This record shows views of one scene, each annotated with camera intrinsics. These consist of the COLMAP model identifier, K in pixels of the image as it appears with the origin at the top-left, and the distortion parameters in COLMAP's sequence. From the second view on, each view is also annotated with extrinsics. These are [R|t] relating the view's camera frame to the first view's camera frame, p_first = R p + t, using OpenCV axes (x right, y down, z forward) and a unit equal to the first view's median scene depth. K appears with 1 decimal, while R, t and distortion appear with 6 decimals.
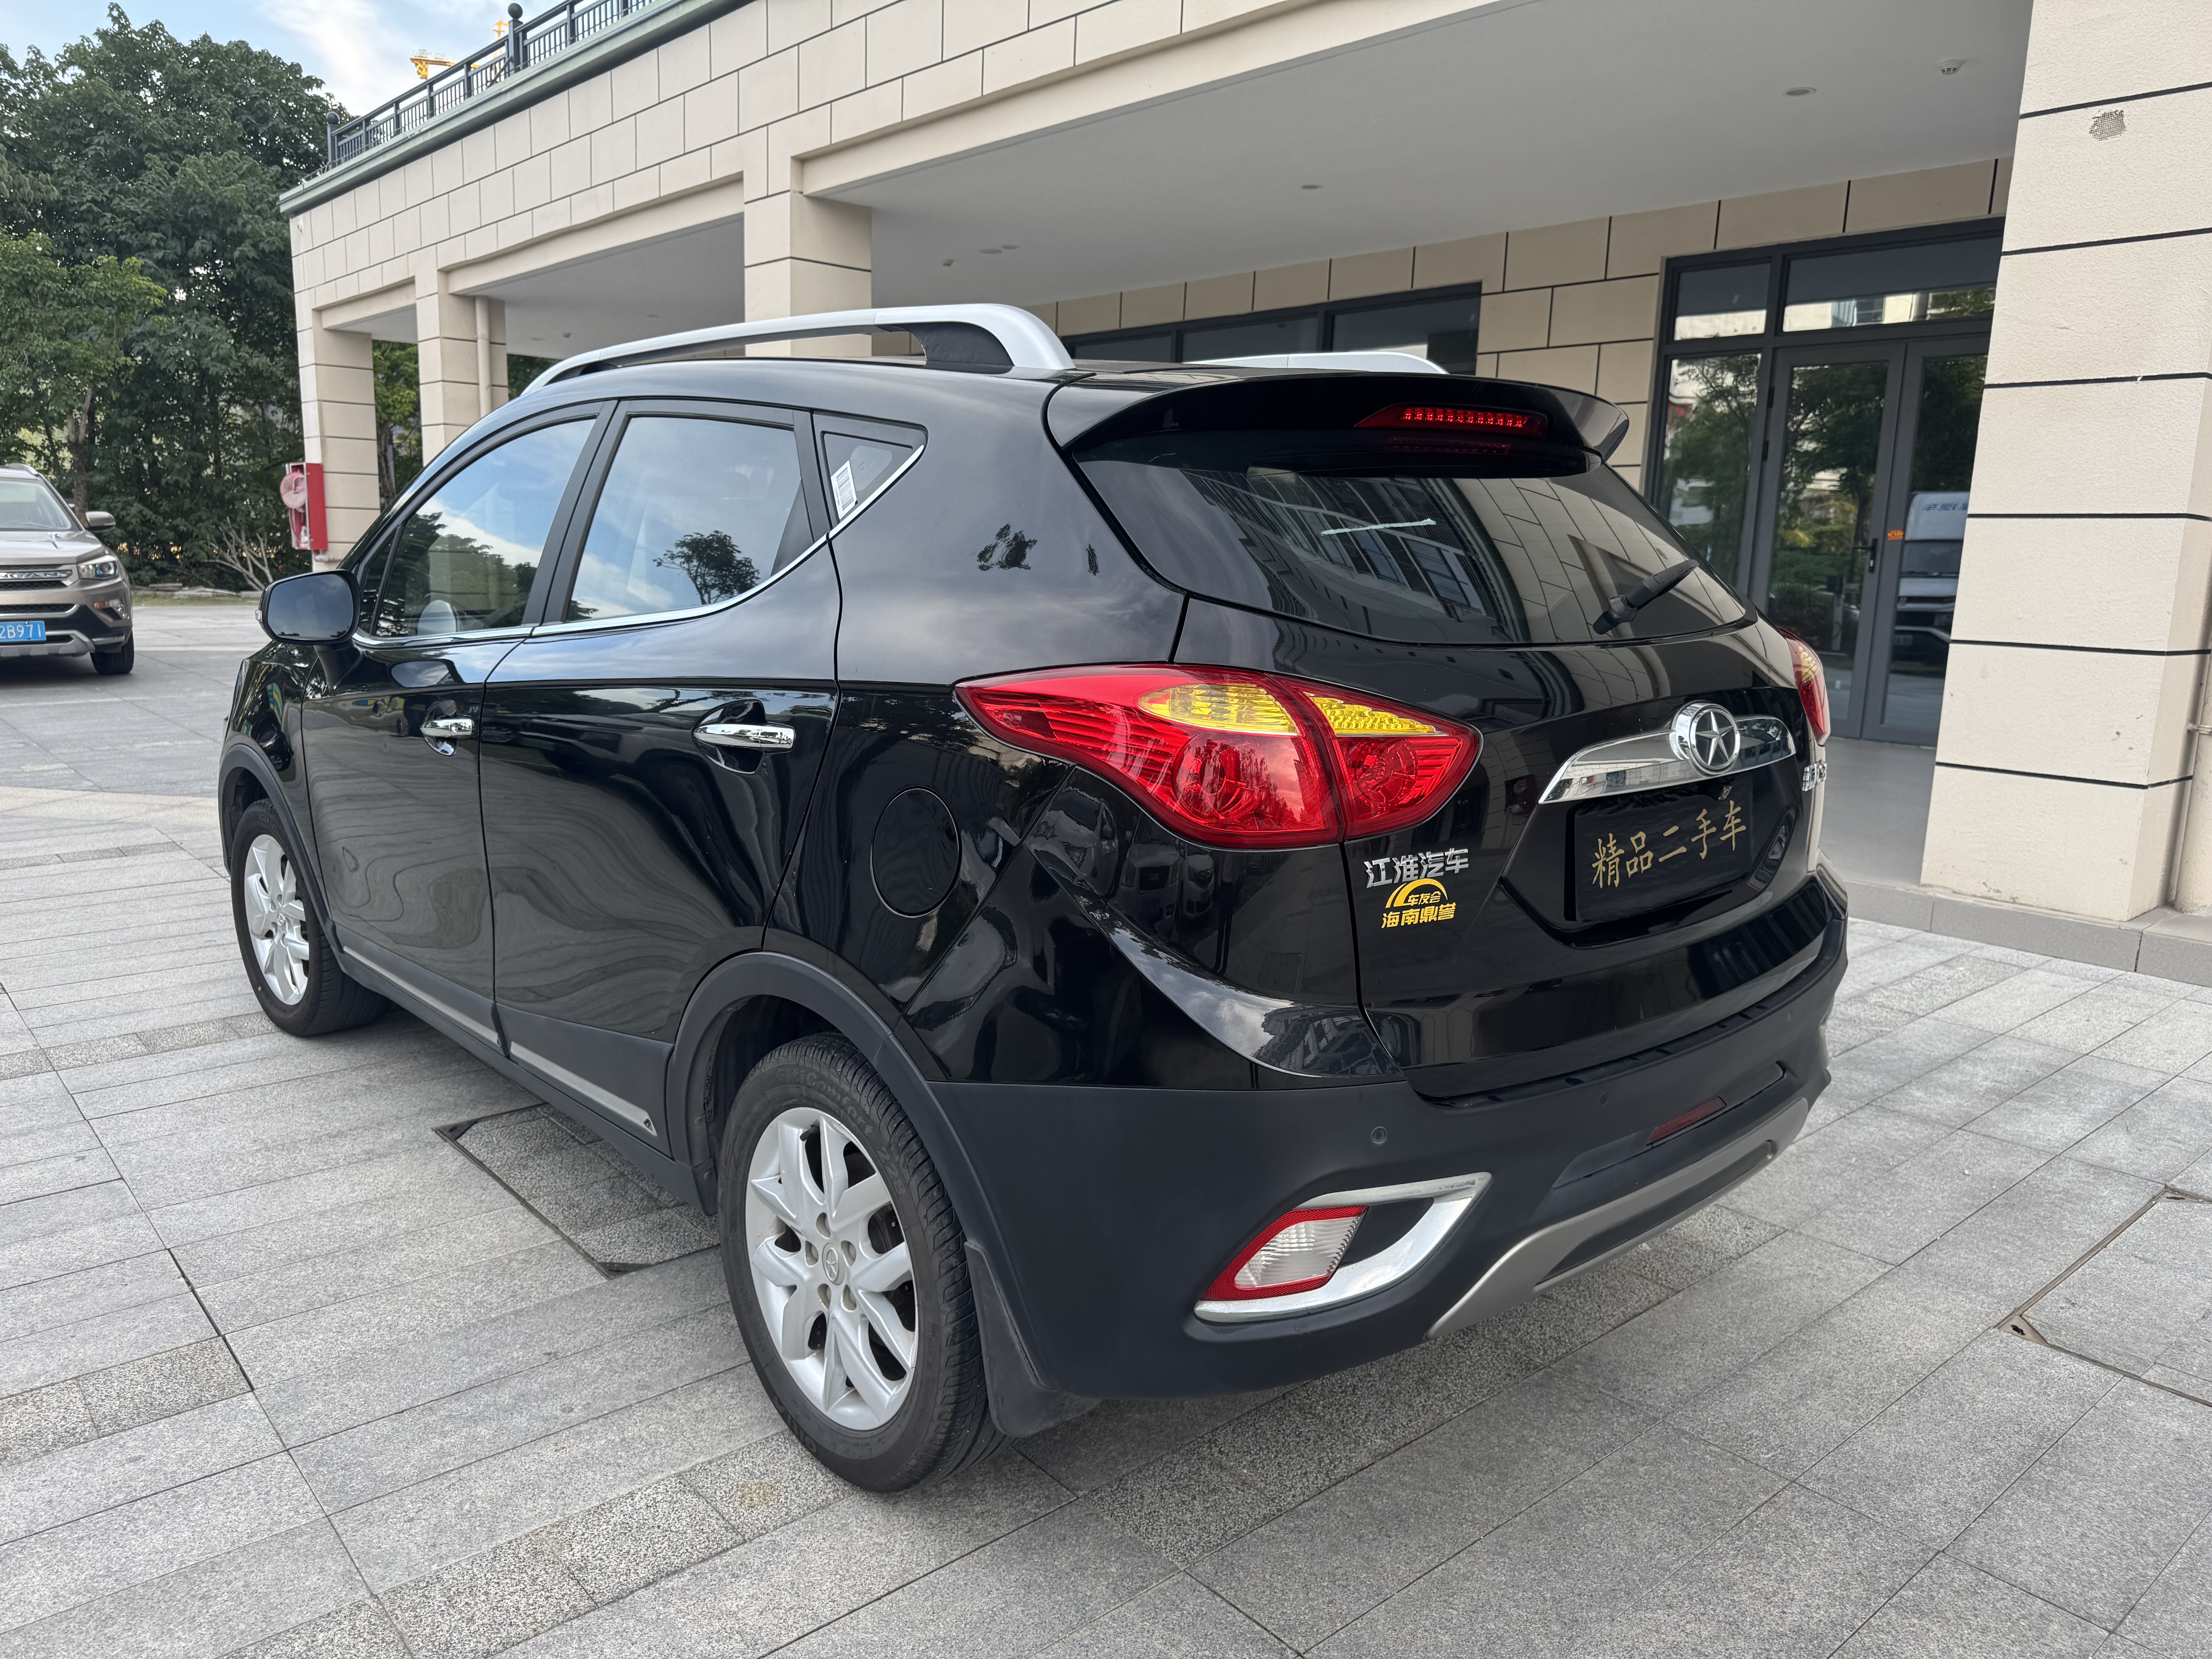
lens RADIAL K [[1579.3, 0, 1110.8], [0, 1579.3, 841.1], [0, 0, 1]] dist [0.013914, -0.024627]
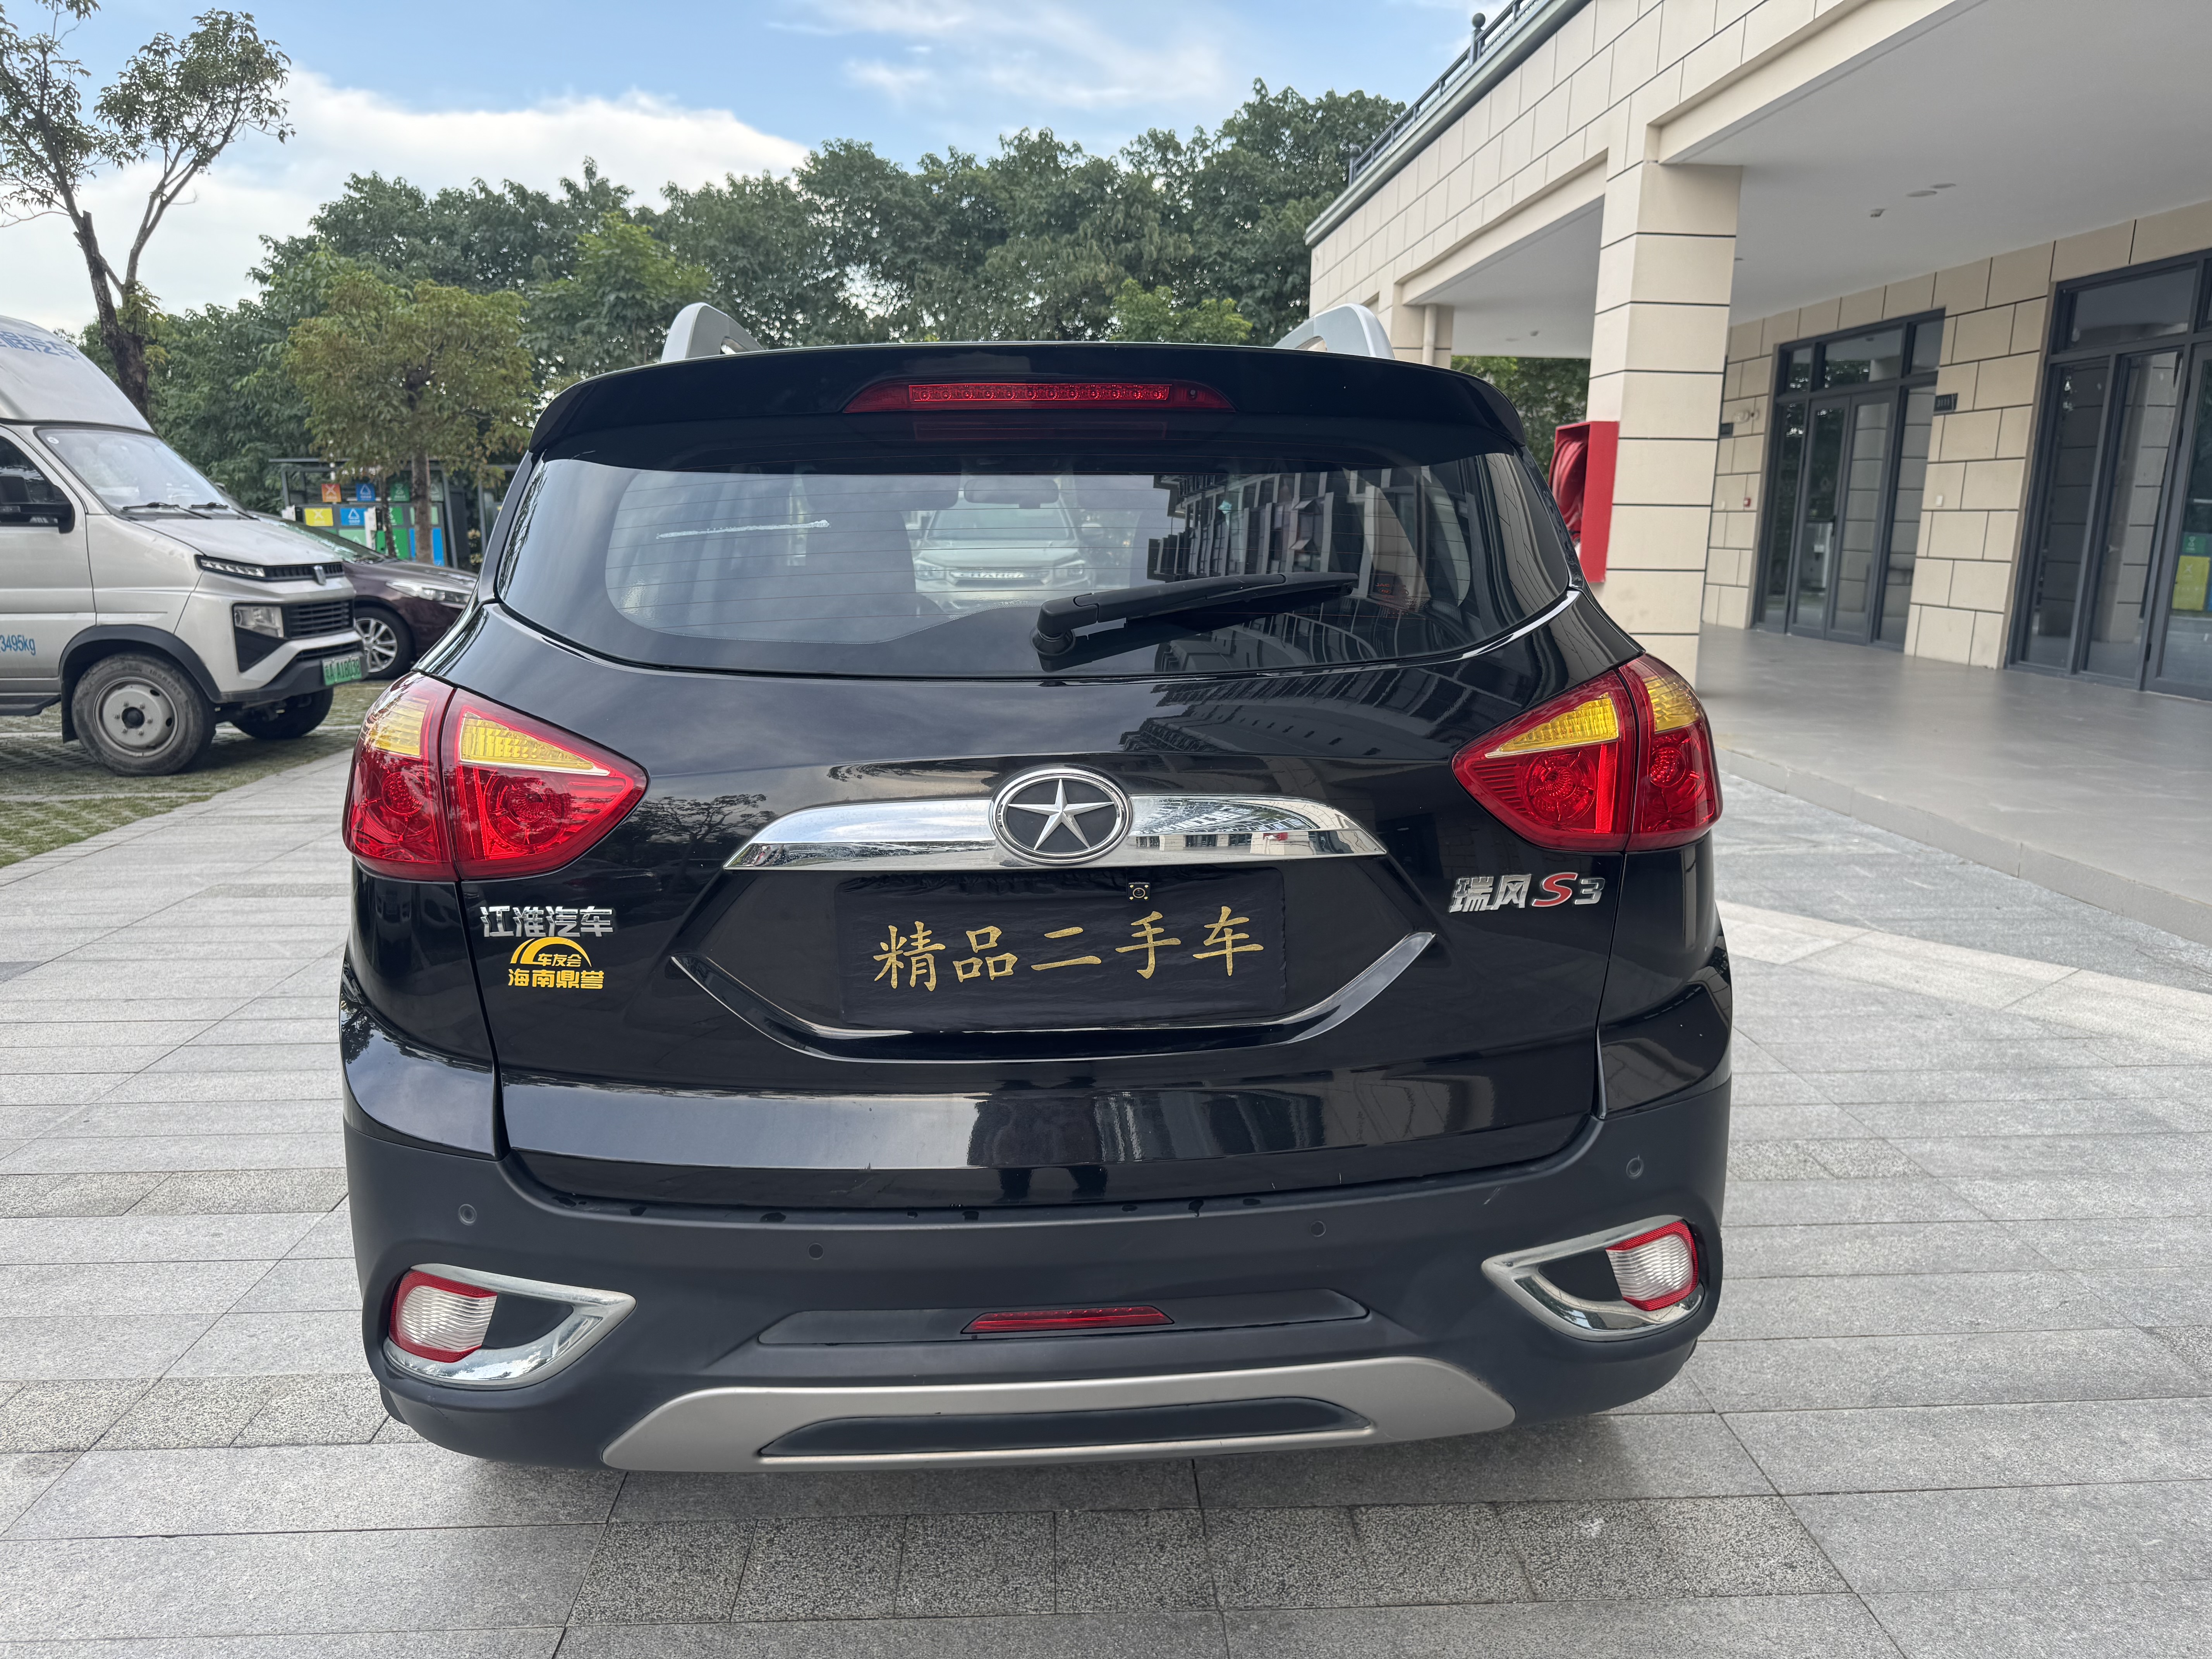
lens RADIAL K [[1567.0, 0, 1110.1], [0, 1567.0, 837.9], [0, 0, 1]] dist [0.023807, -0.028815]
pose [[0.789486, 0.106500, -0.604458, 0.135605], [-0.104716, 0.993764, 0.038322, -0.013524], [0.604769, 0.033042, 0.795715, 0.070648]]
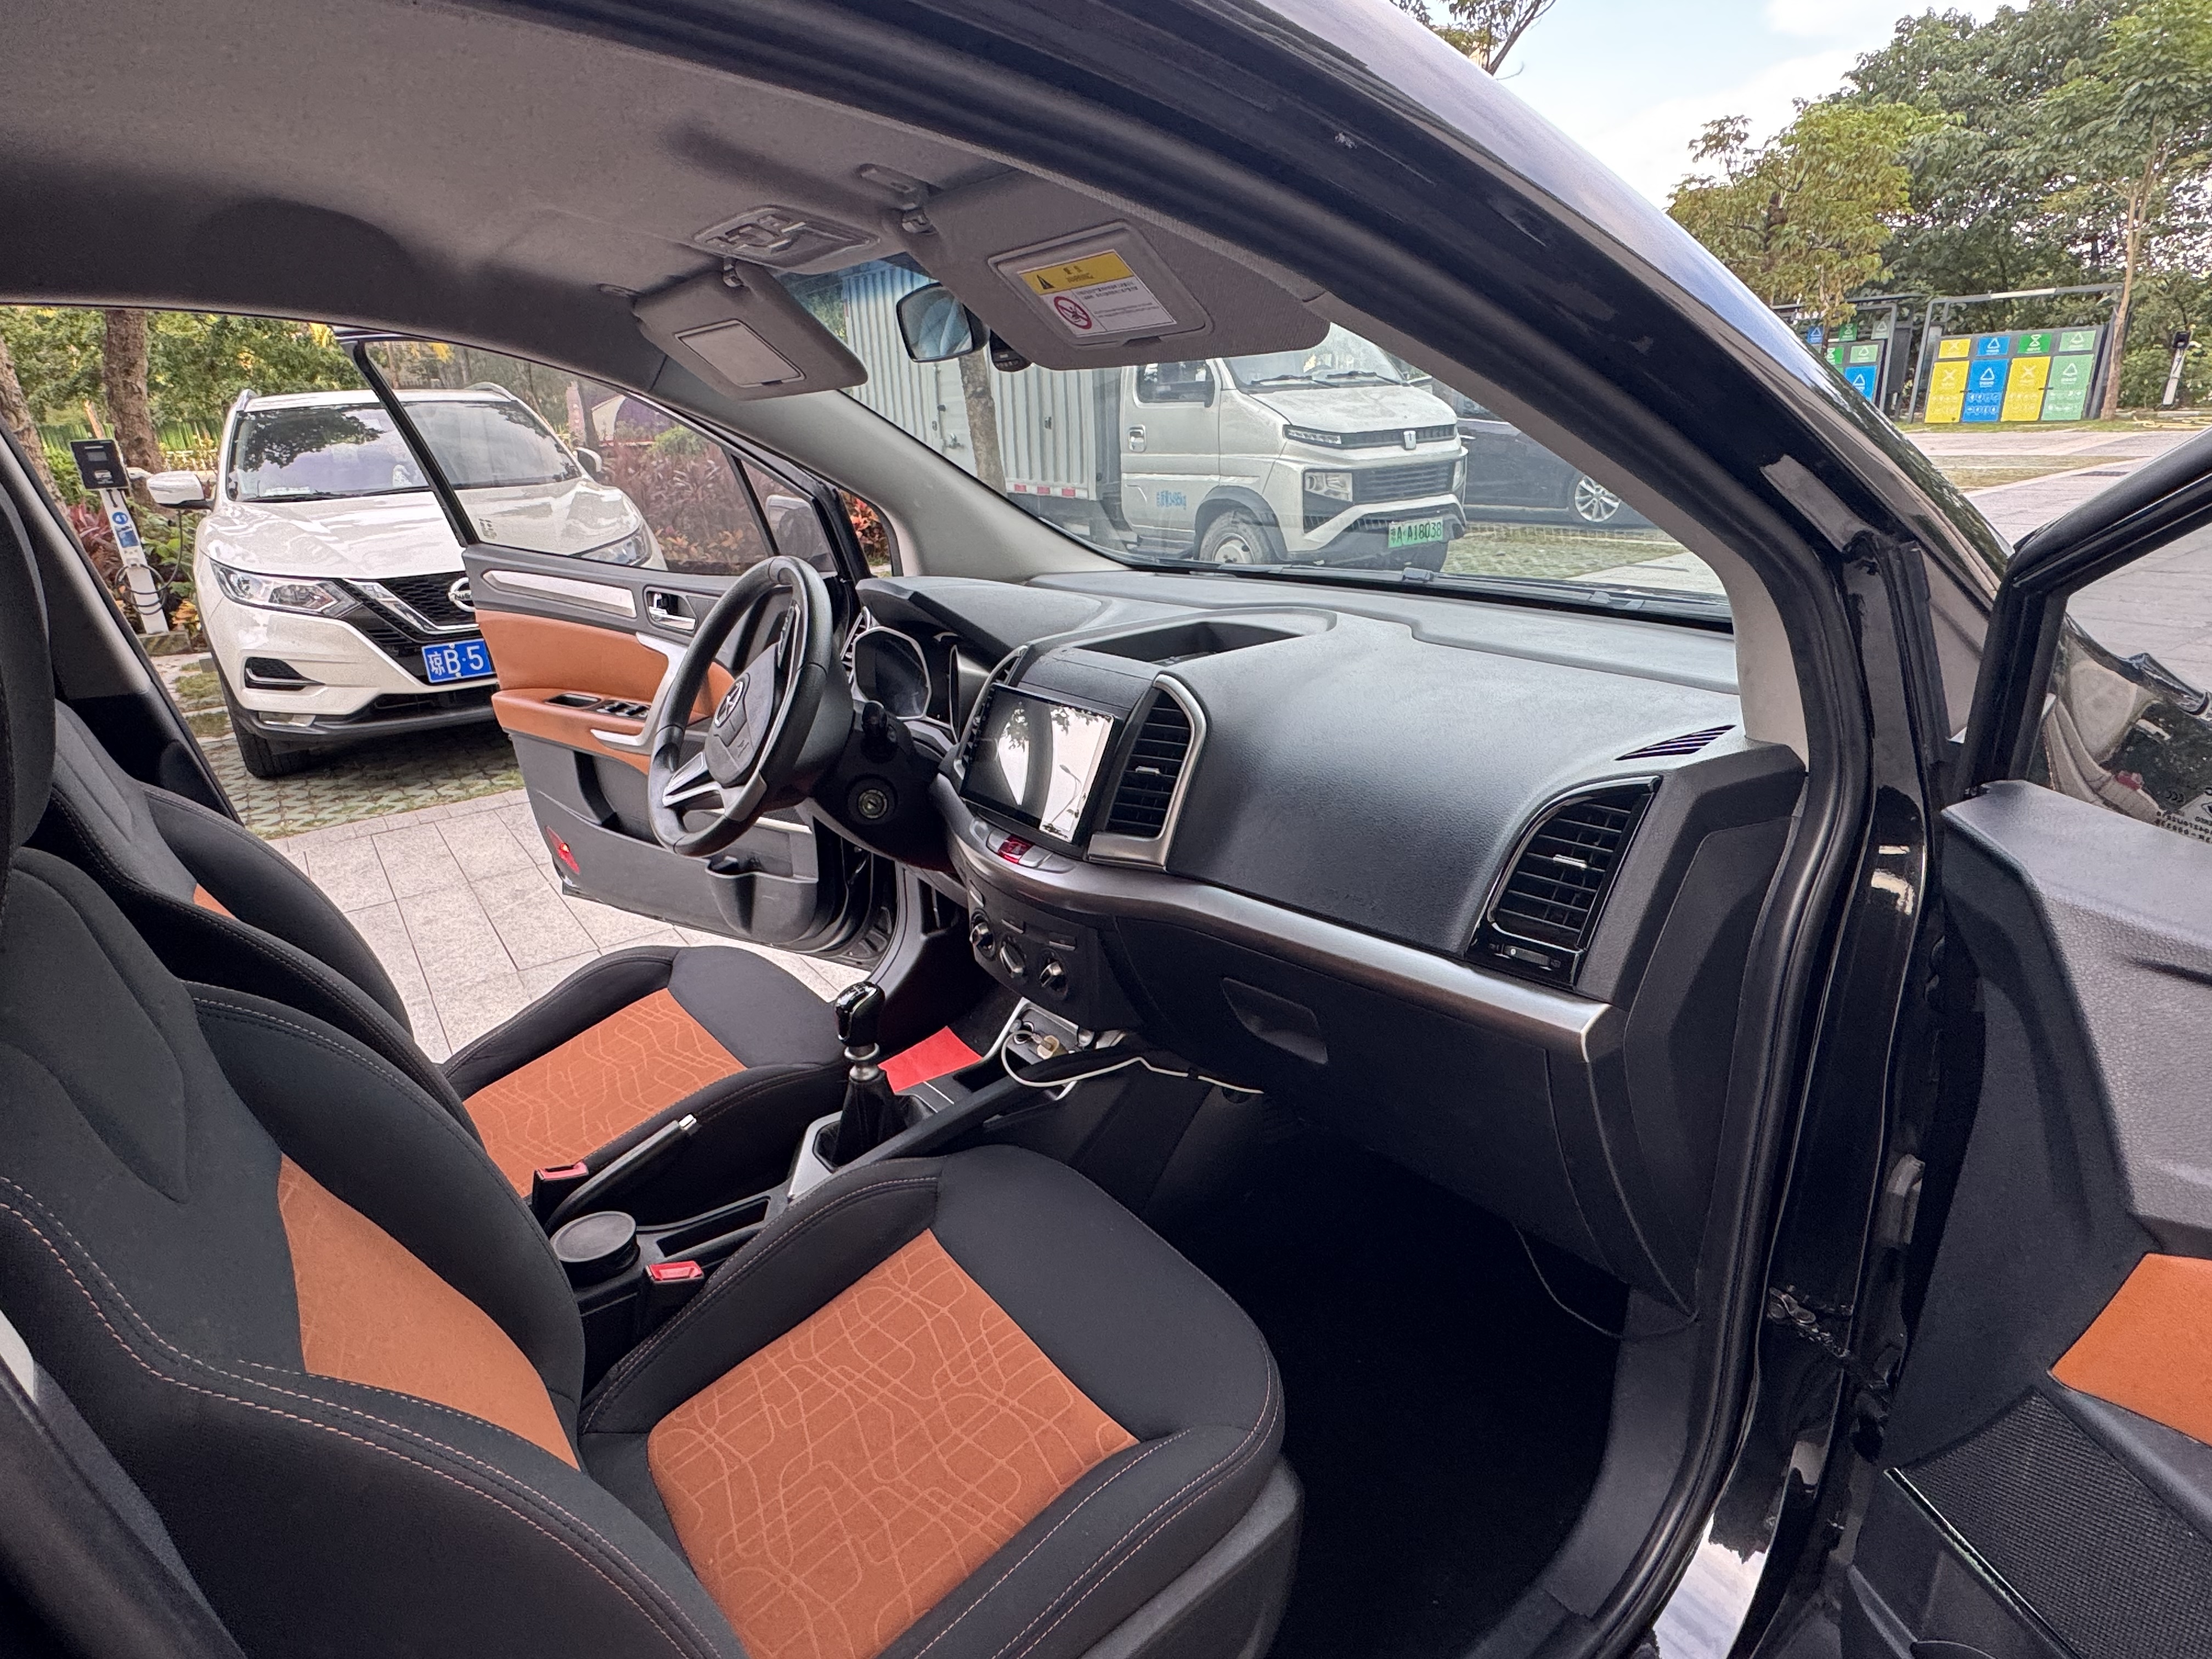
lens RADIAL K [[1199.7, 0, 1088.1], [0, 1199.7, 844.5], [0, 0, 1]] dist [-0.001997, -0.000054]
pose [[-0.090007, 0.338329, -0.936714, 0.018332], [-0.143727, 0.926273, 0.348368, -0.067500], [0.985516, 0.165987, -0.034744, 0.327570]]
